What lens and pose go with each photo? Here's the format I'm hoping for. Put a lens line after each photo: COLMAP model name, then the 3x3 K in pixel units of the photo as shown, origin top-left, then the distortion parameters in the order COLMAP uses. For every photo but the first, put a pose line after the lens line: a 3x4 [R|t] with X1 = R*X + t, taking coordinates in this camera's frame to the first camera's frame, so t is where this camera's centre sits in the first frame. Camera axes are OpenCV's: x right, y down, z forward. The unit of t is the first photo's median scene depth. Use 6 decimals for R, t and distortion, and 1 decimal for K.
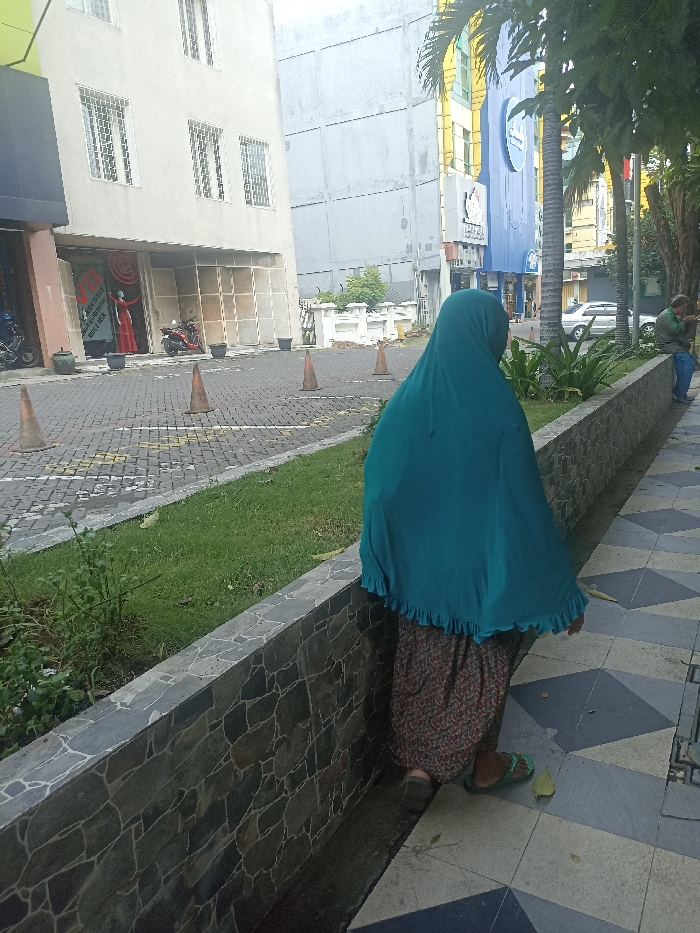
lens RADIAL K [[689.7, 0, 356.0], [0, 689.7, 465.3], [0, 0, 1]] dist [0.015463, -0.006448]
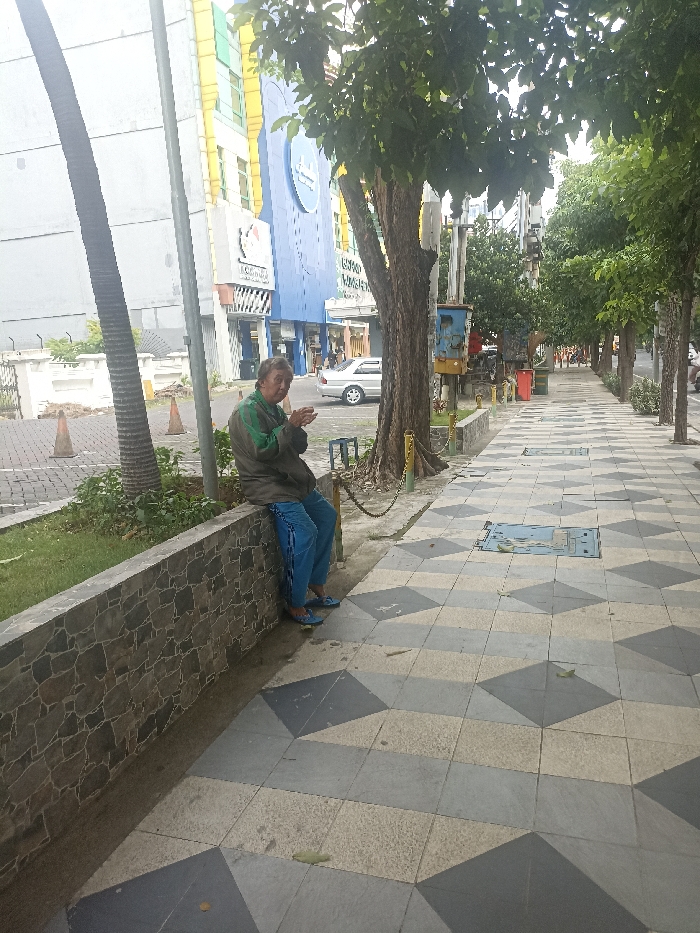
lens RADIAL K [[689.7, 0, 347.0], [0, 689.7, 467.7], [0, 0, 1]] dist [0.015463, -0.006448]
pose [[0.978788, -0.020732, 0.203825, 0.103665], [0.033987, 0.997513, -0.061747, -0.038351], [-0.202038, 0.067365, 0.977058, 0.147042]]
